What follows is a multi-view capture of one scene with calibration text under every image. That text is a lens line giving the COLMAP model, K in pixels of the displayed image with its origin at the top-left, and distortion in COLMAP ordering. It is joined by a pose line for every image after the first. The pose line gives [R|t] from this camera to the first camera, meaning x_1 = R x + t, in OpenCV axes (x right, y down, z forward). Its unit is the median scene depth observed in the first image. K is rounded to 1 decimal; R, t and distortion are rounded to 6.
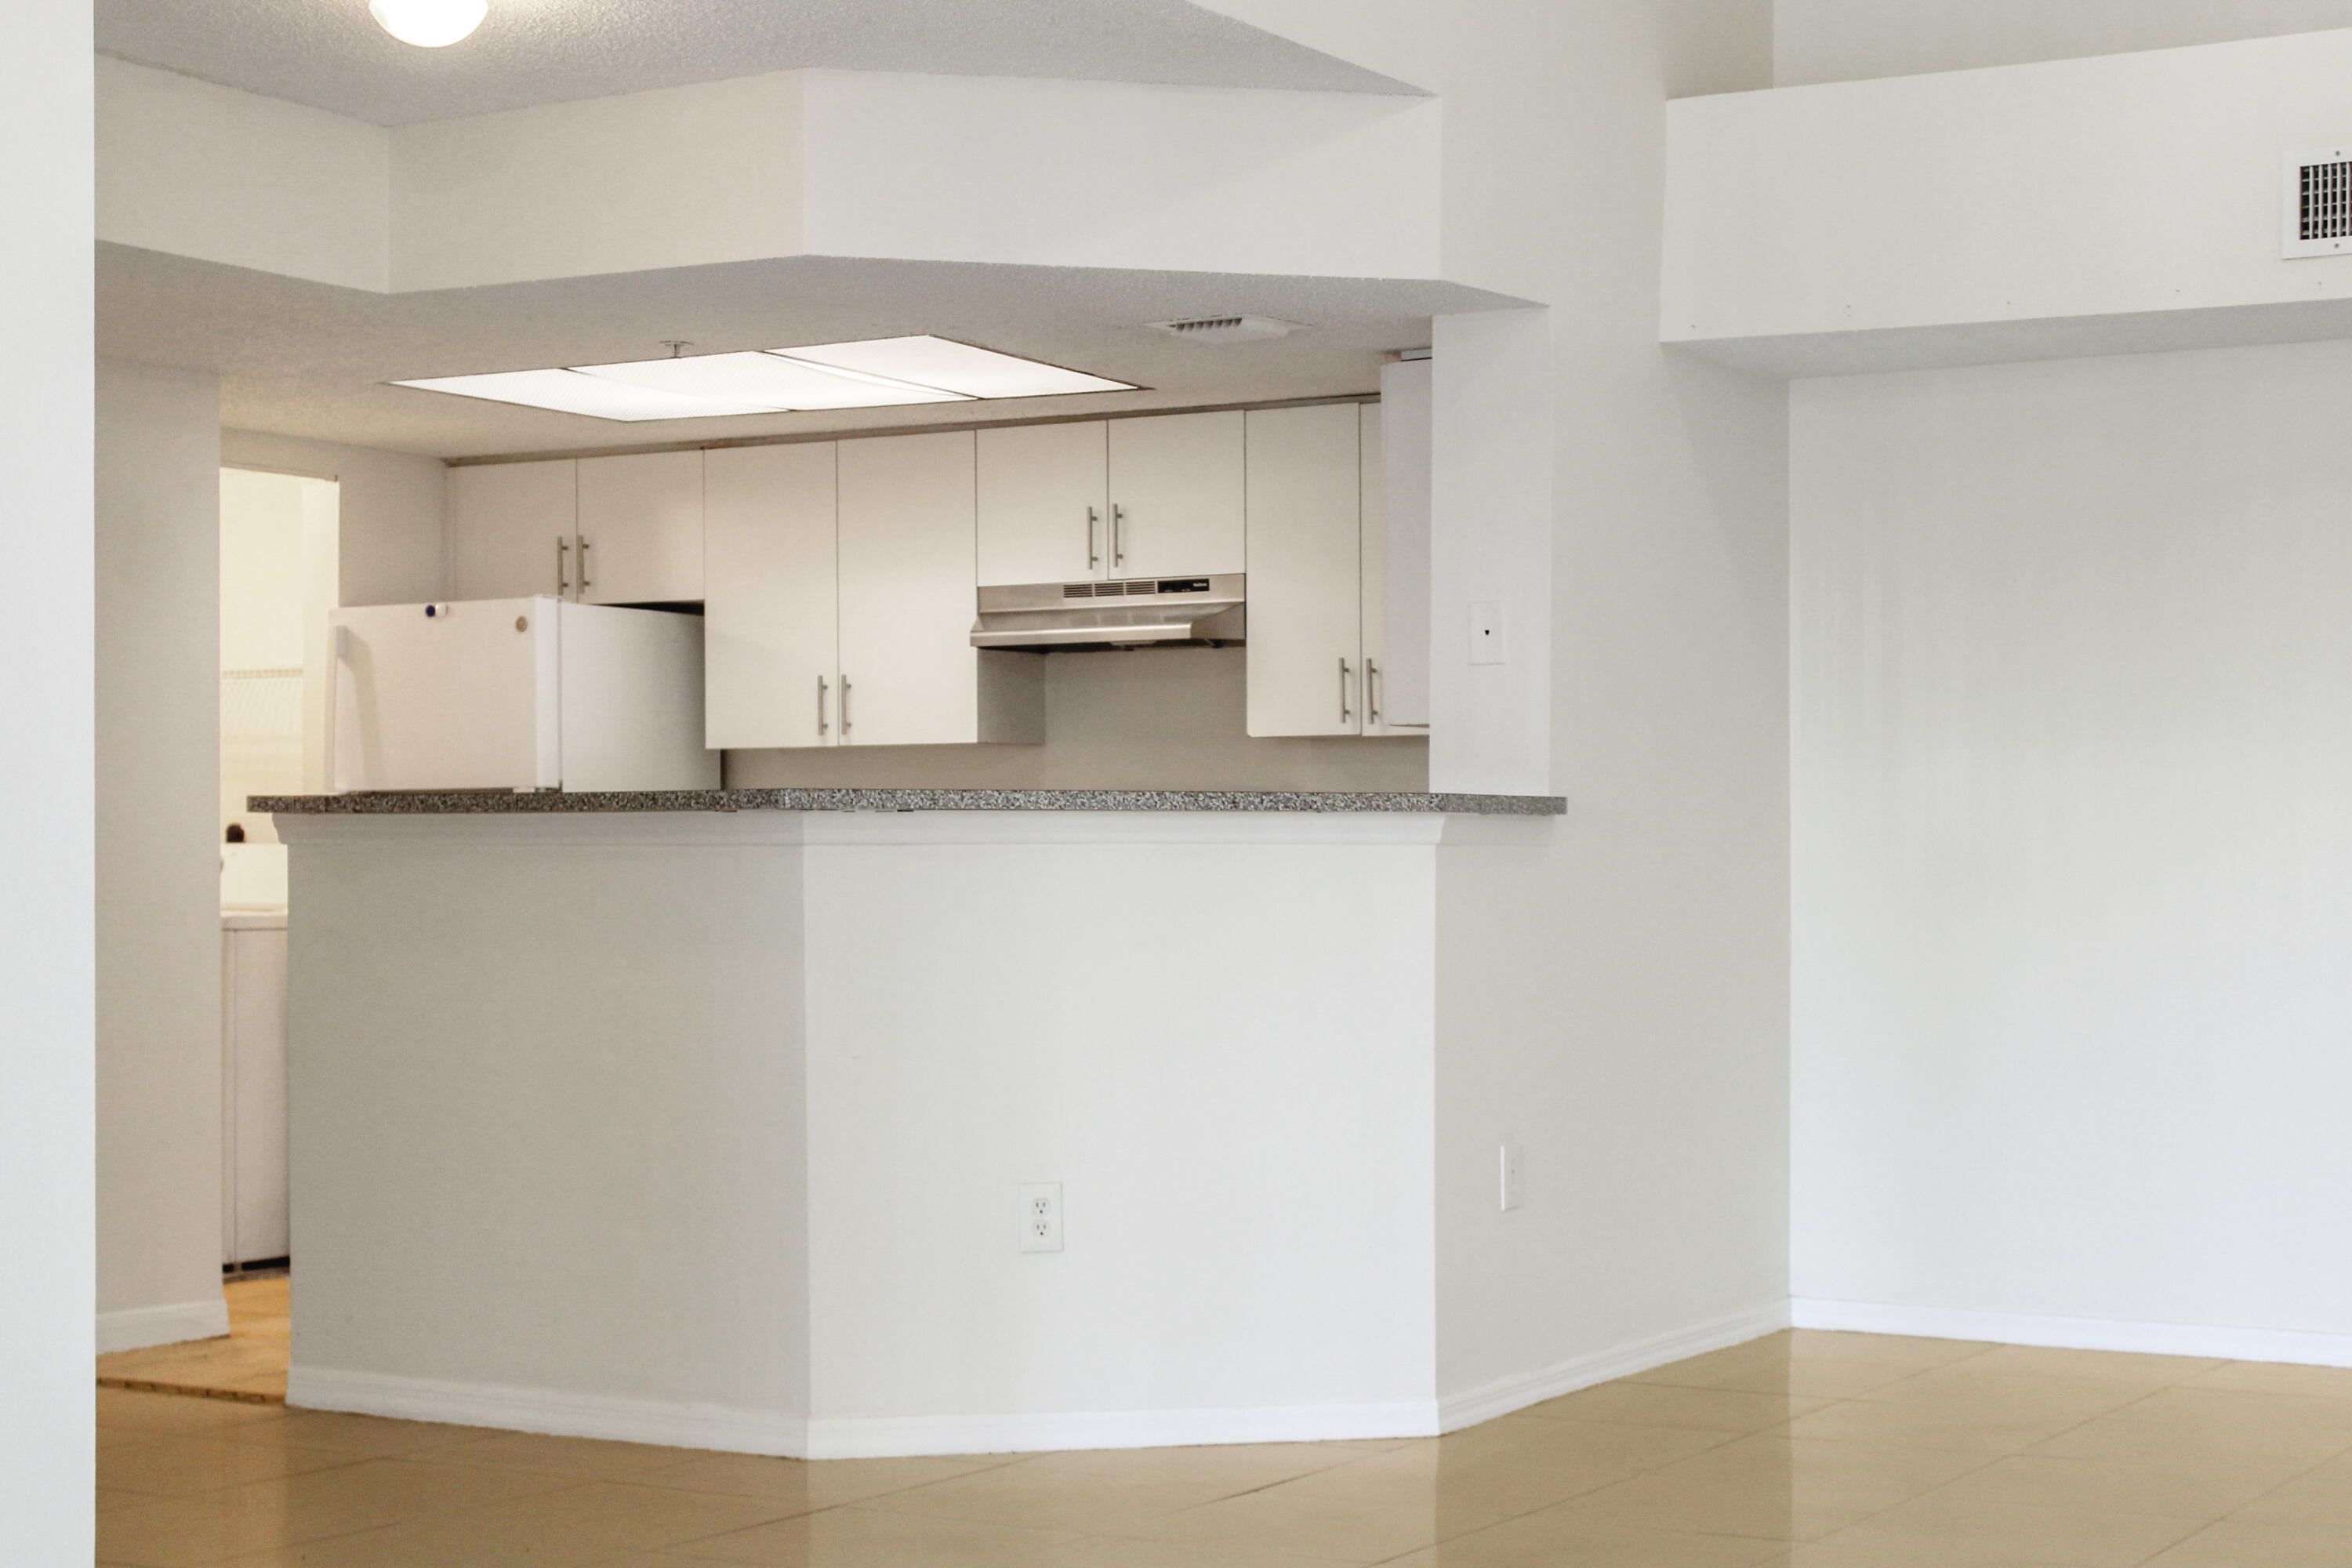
lens RADIAL K [[3726.4, 0, 1154.2], [0, 3726.4, 963.5], [0, 0, 1]] dist [0.001986, 0.000000]
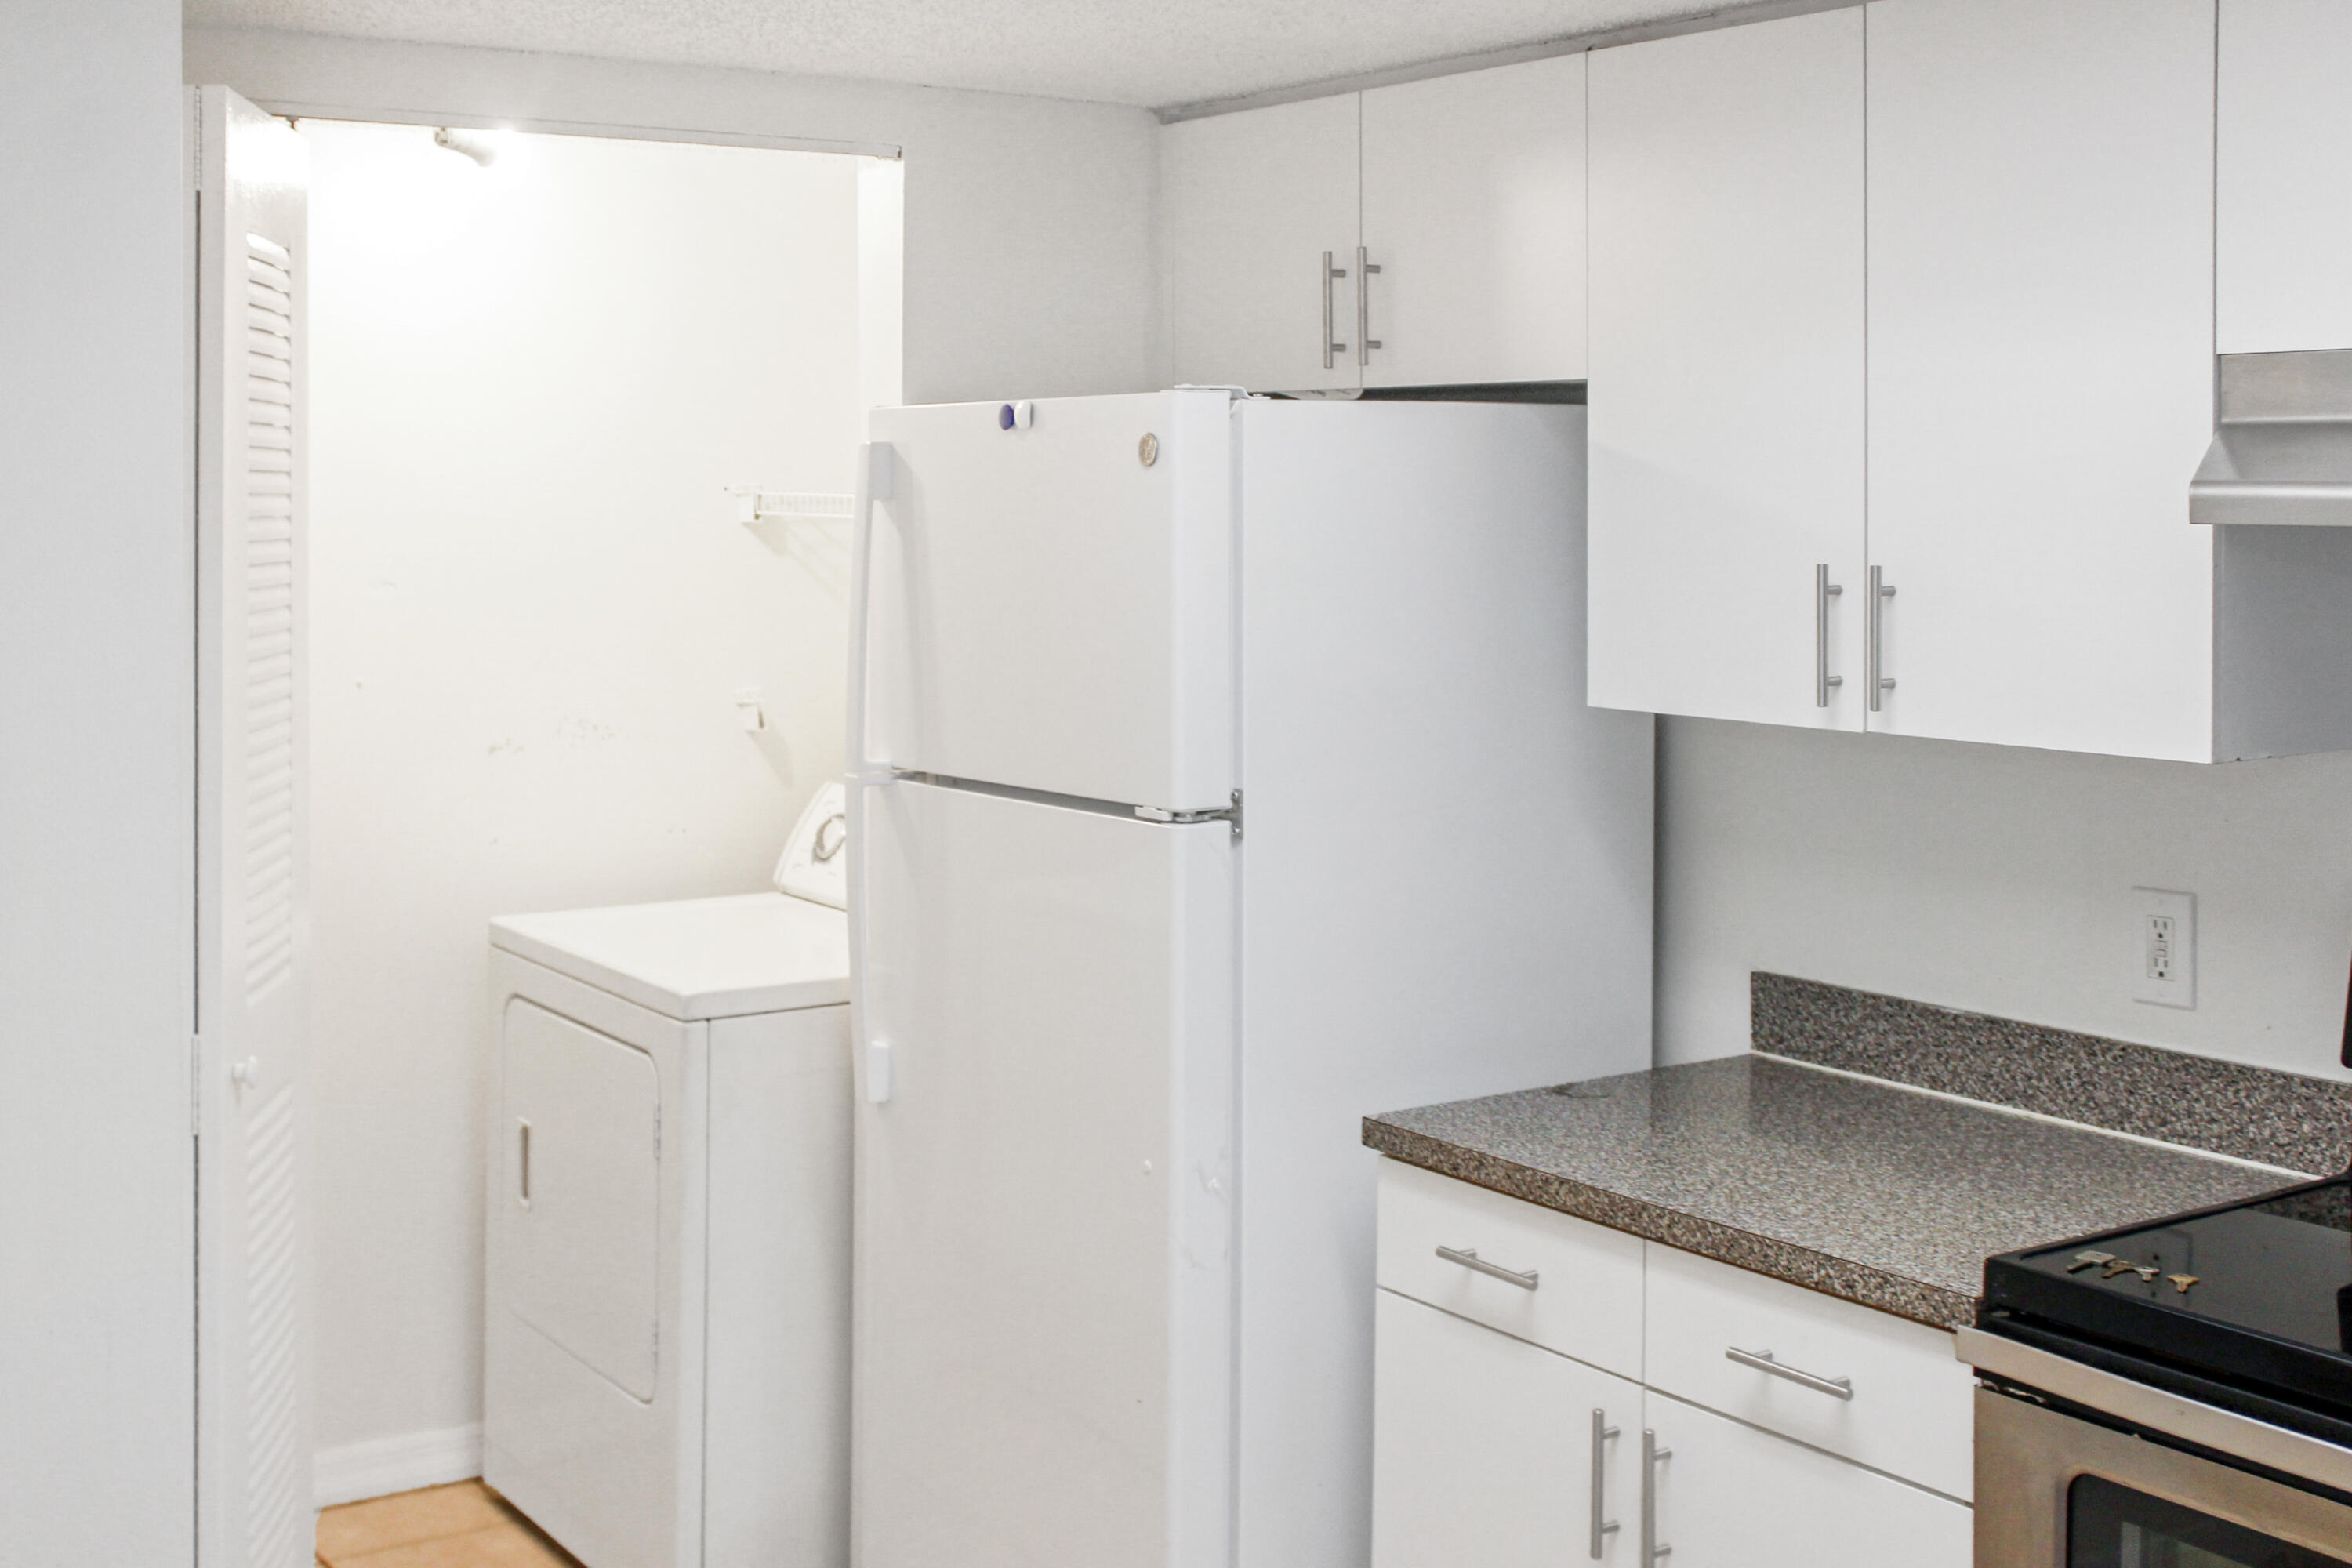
lens RADIAL K [[2865.3, 0, 1250.8], [0, 2865.3, 590.4], [0, 0, 1]] dist [0.014696, 0.000000]
pose [[0.928962, 0.010126, -0.370036, -0.029611], [-0.004829, 0.999872, 0.015239, -0.078904], [0.370143, -0.012369, 0.928892, 0.675193]]
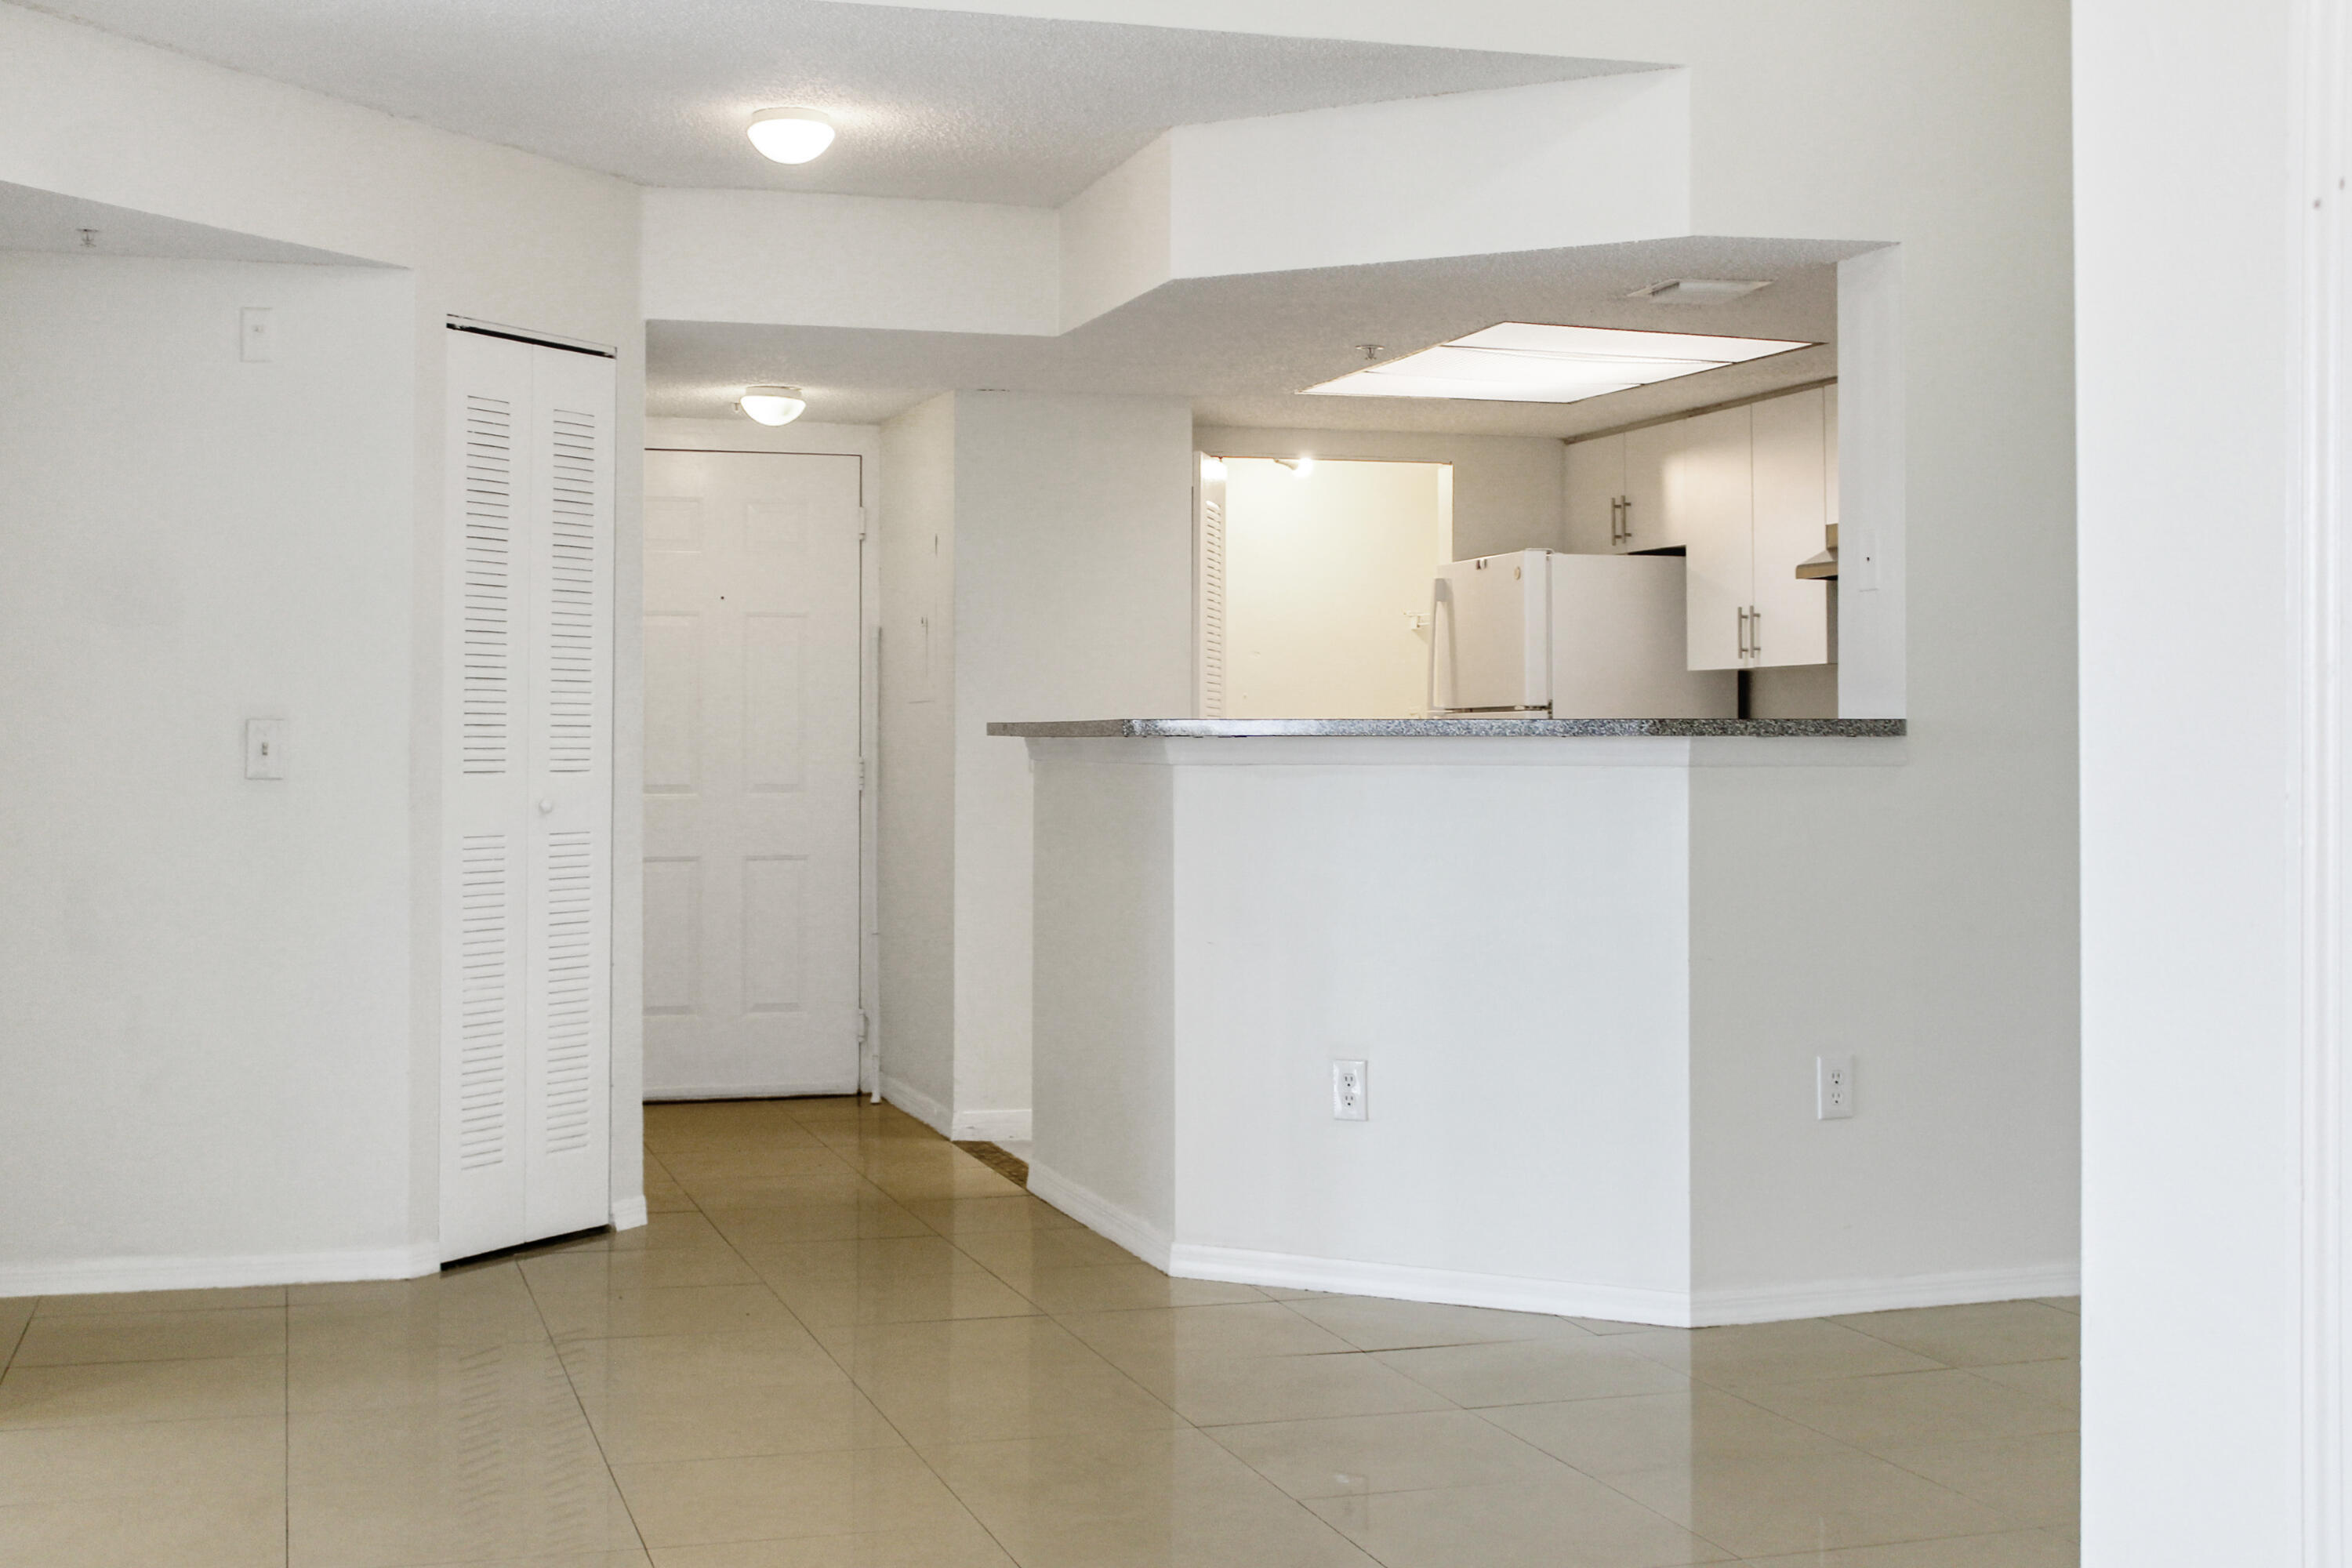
lens RADIAL K [[2865.3, 0, 1164.8], [0, 2865.3, 766.9], [0, 0, 1]] dist [0.014696, 0.000000]
pose [[0.750062, 0.007473, -0.661325, 0.366012], [-0.018190, 0.999791, -0.009333, -0.015879], [0.661117, 0.019030, 0.750041, 0.212539]]
